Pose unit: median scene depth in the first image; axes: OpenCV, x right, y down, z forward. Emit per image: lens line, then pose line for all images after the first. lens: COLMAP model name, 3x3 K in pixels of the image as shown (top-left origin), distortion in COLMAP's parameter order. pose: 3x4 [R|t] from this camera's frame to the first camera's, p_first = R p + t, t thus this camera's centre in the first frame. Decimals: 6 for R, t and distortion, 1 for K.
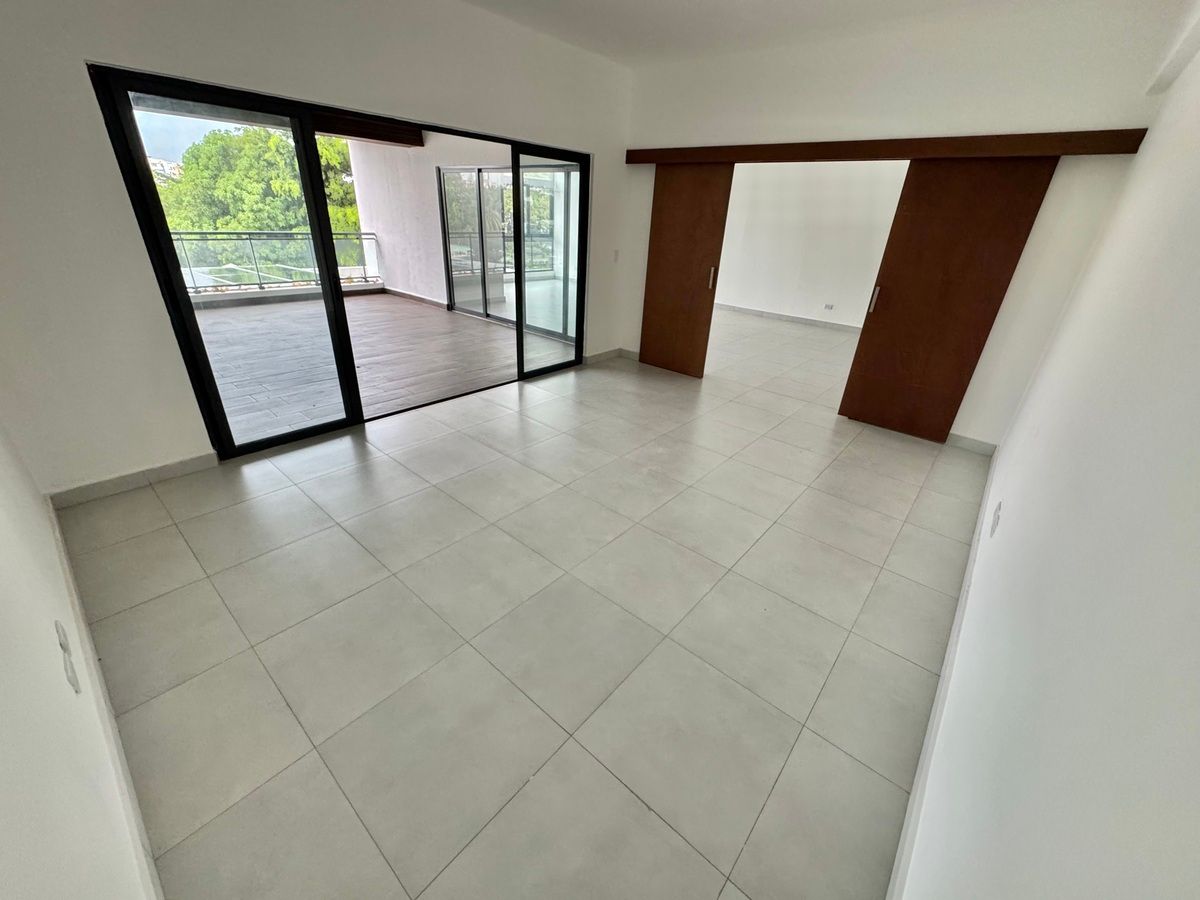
lens RADIAL K [[480.2, 0, 601.6], [0, 480.2, 446.4], [0, 0, 1]] dist [-0.002491, -0.000161]
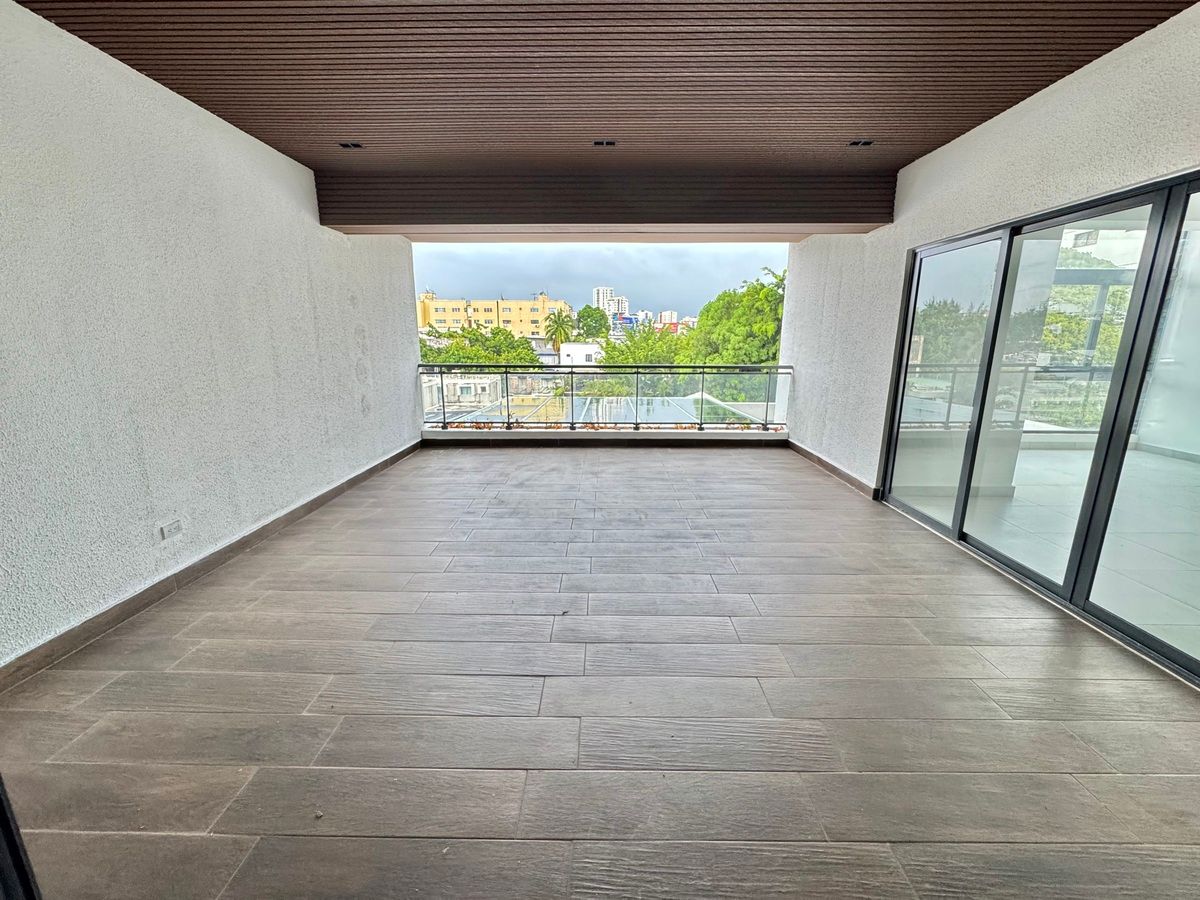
lens RADIAL K [[480.2, 0, 601.6], [0, 480.2, 447.3], [0, 0, 1]] dist [-0.002491, -0.000161]
pose [[0.641836, 0.121209, -0.757202, -0.099410], [-0.306429, 0.945706, -0.108358, -0.158149], [0.702957, 0.301576, 0.644130, 0.360301]]
